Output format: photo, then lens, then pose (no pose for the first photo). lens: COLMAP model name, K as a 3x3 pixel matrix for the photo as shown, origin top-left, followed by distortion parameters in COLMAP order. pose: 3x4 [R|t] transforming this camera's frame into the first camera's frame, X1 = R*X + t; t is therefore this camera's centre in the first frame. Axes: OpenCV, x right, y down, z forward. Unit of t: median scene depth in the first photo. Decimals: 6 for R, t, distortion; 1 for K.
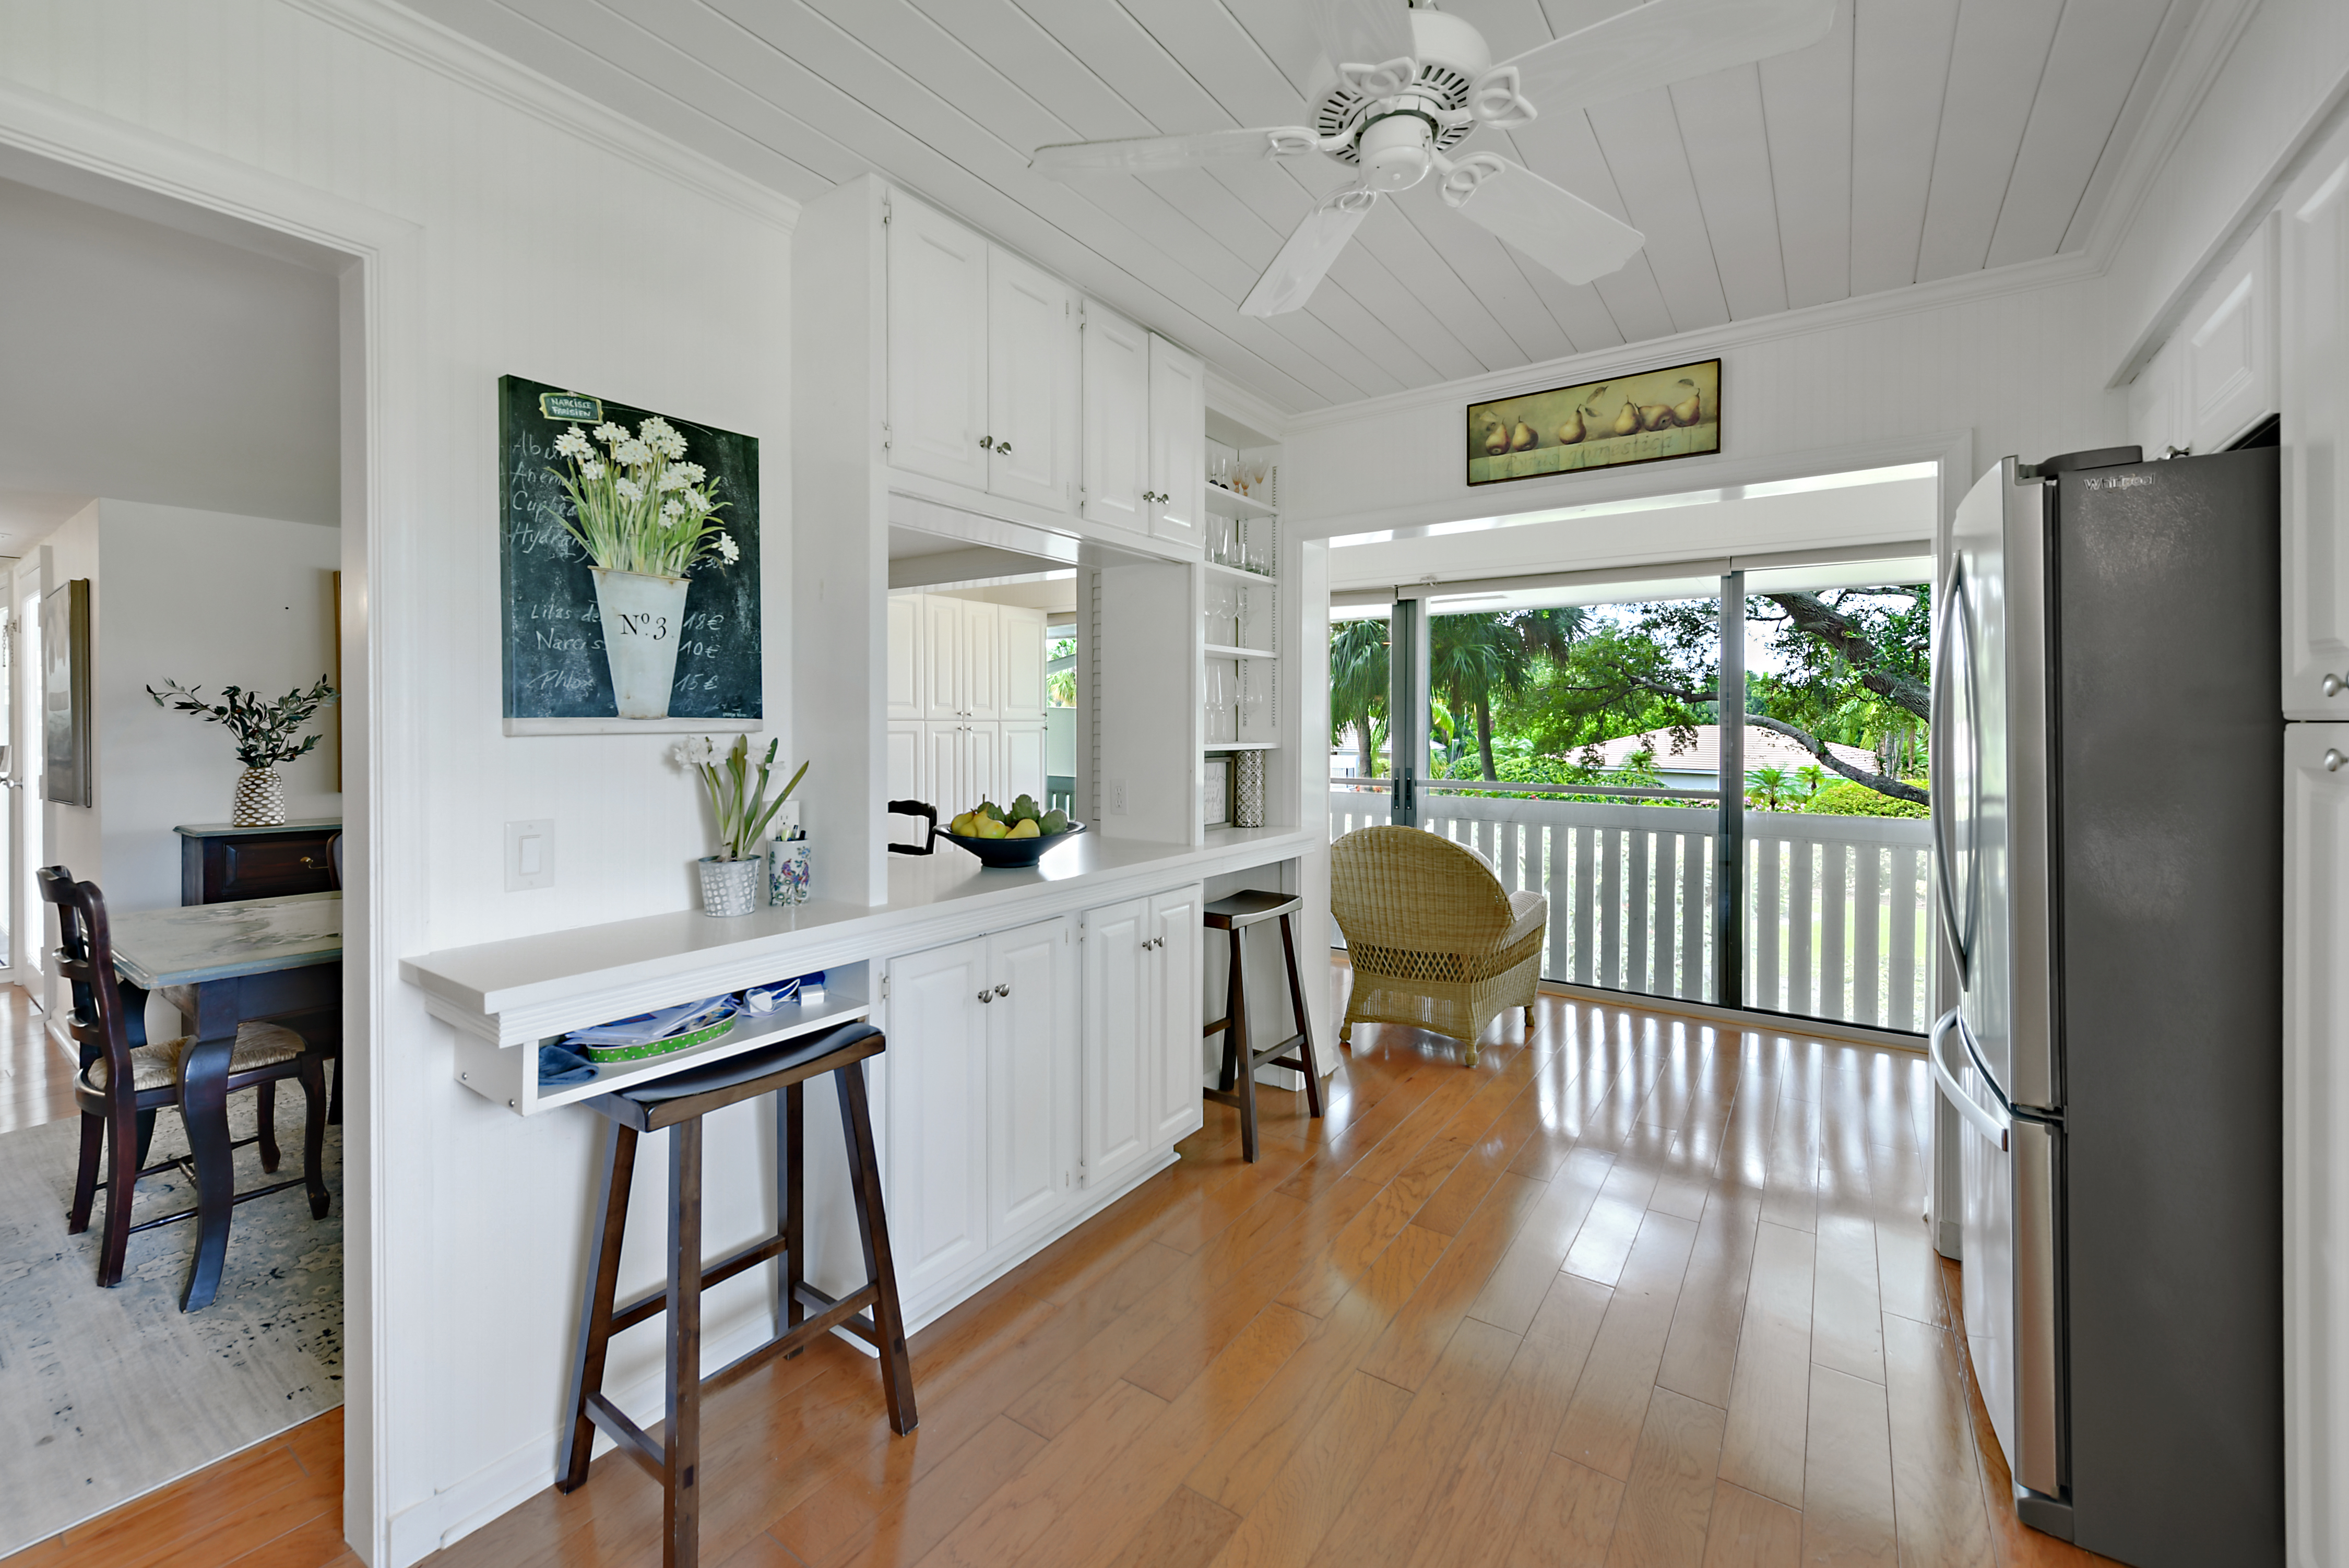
lens RADIAL K [[933.5, 0, 1184.2], [0, 933.5, 720.1], [0, 0, 1]] dist [0.012678, -0.002214]
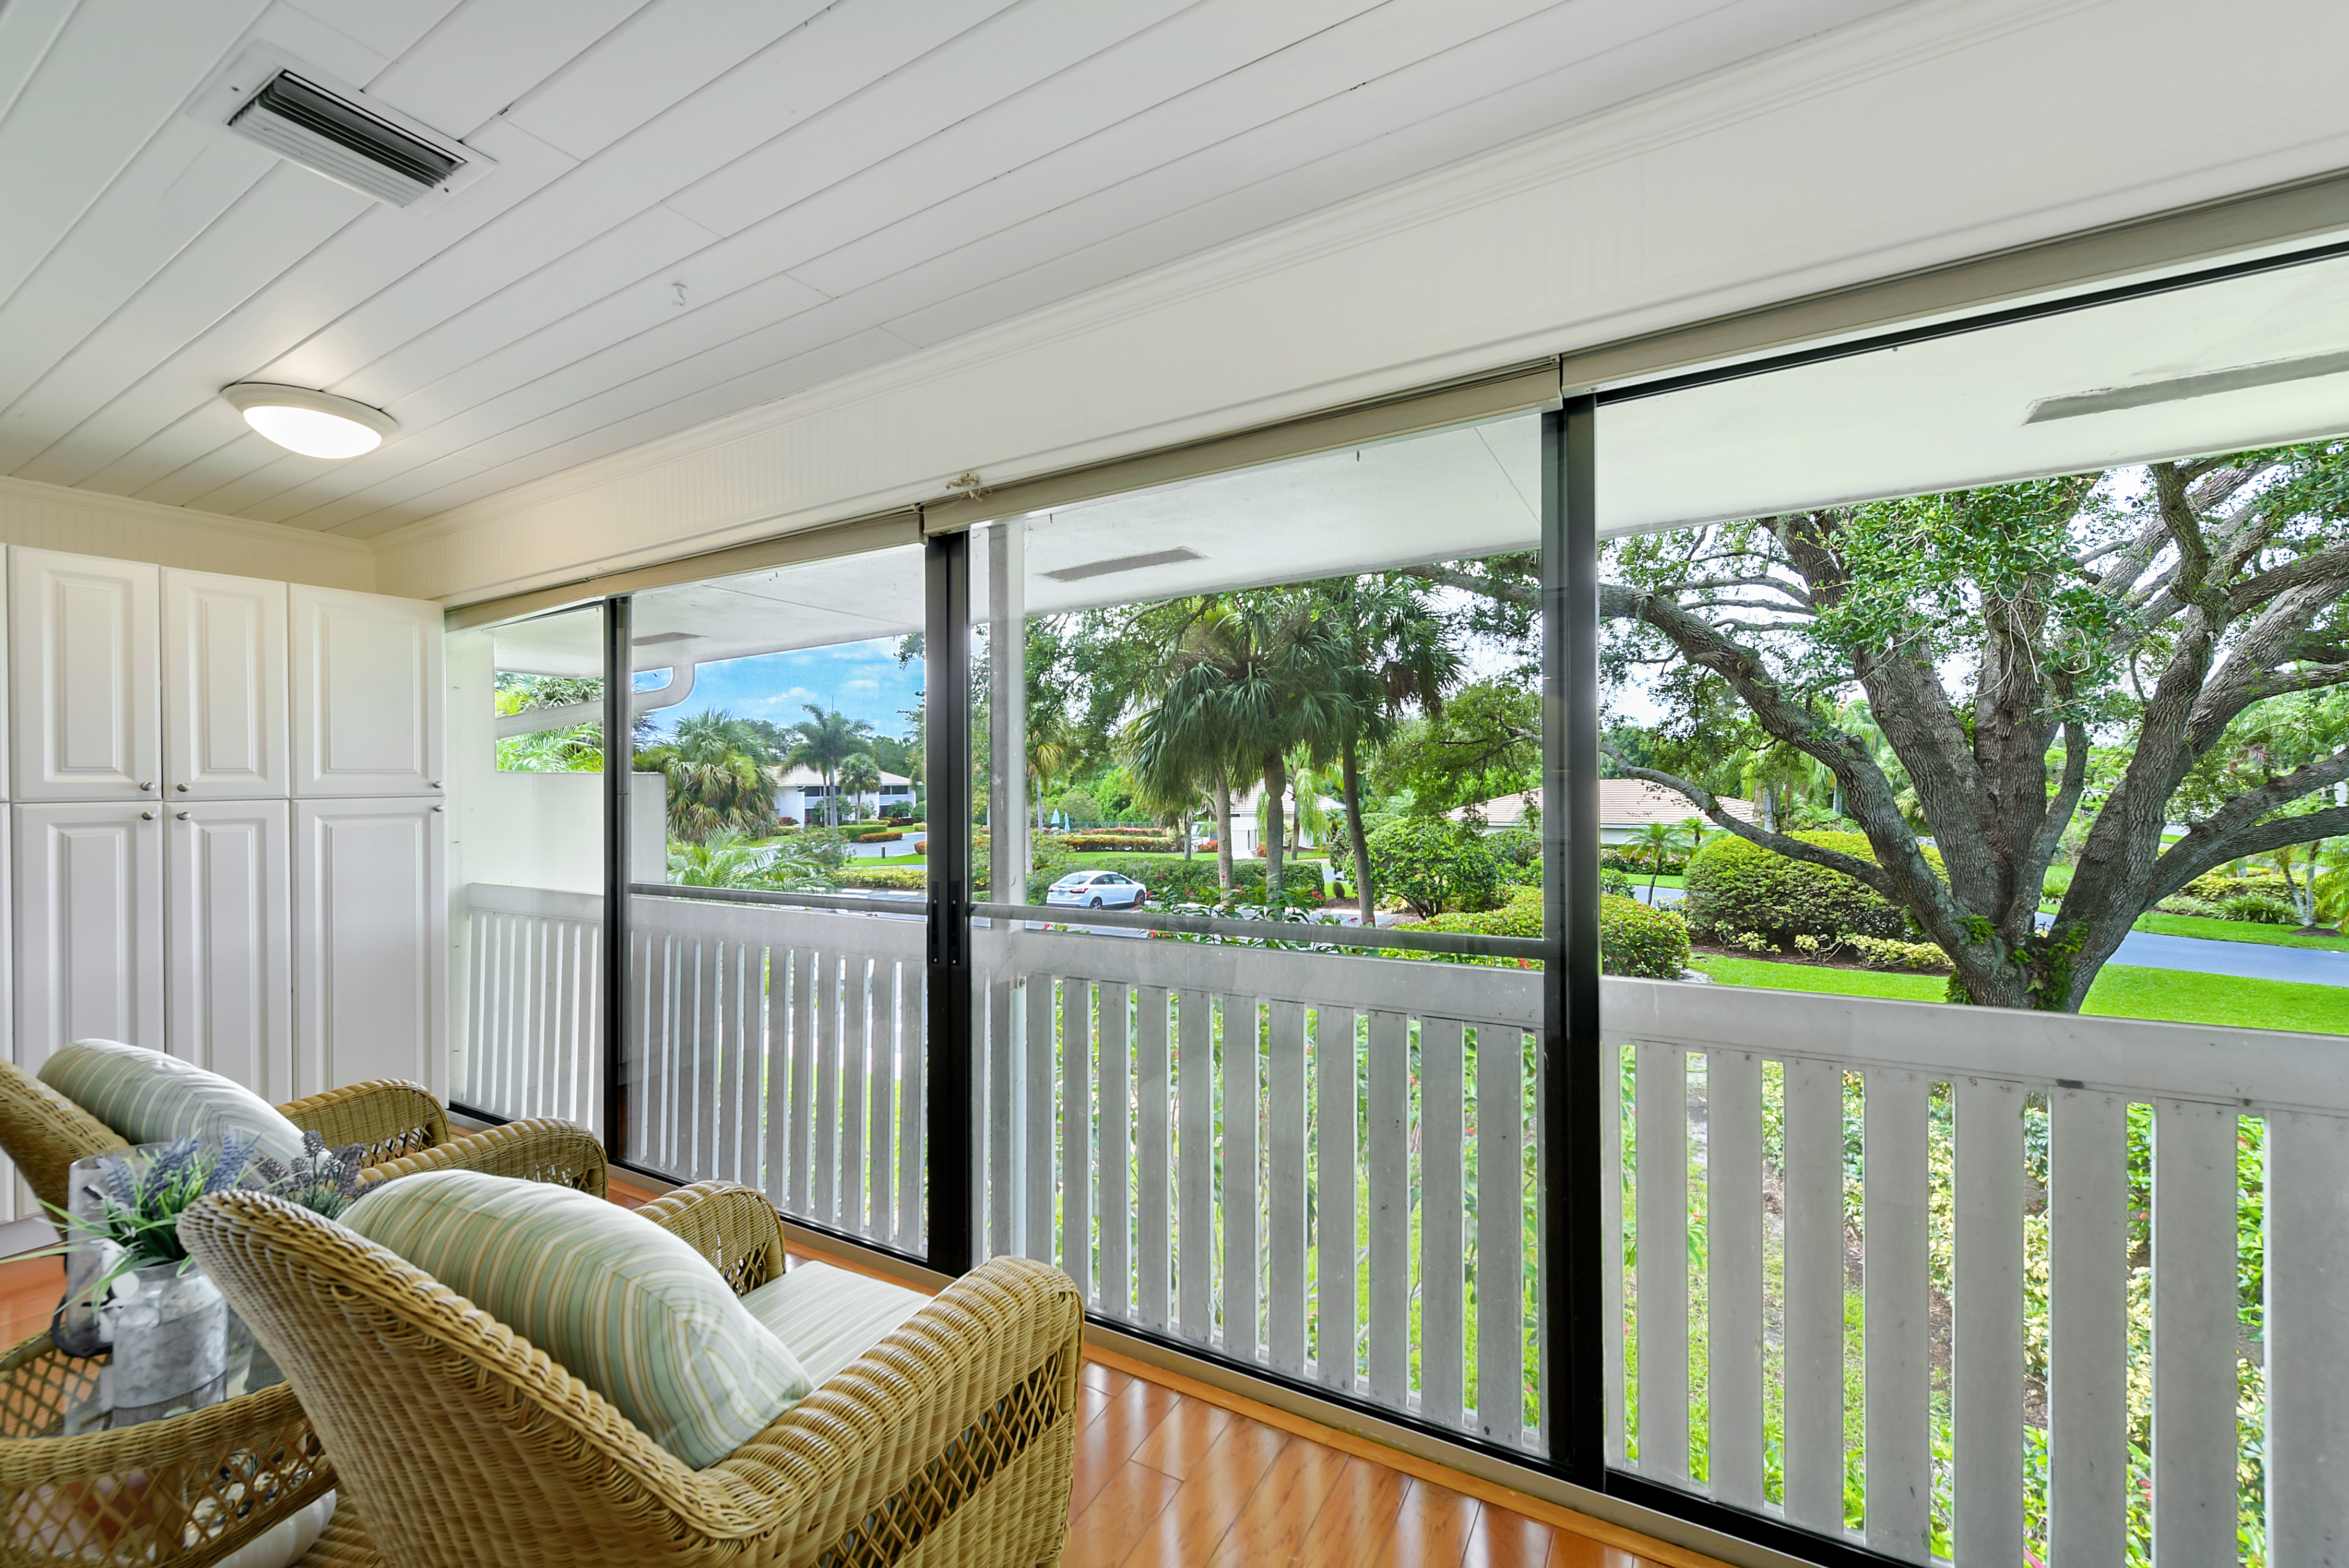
lens RADIAL K [[933.5, 0, 1176.2], [0, 933.5, 790.7], [0, 0, 1]] dist [0.012678, -0.002214]
pose [[0.996178, -0.021117, 0.084752, 0.086433], [0.020618, 0.999765, 0.006768, 0.001011], [-0.084875, -0.004995, 0.996379, 0.138243]]
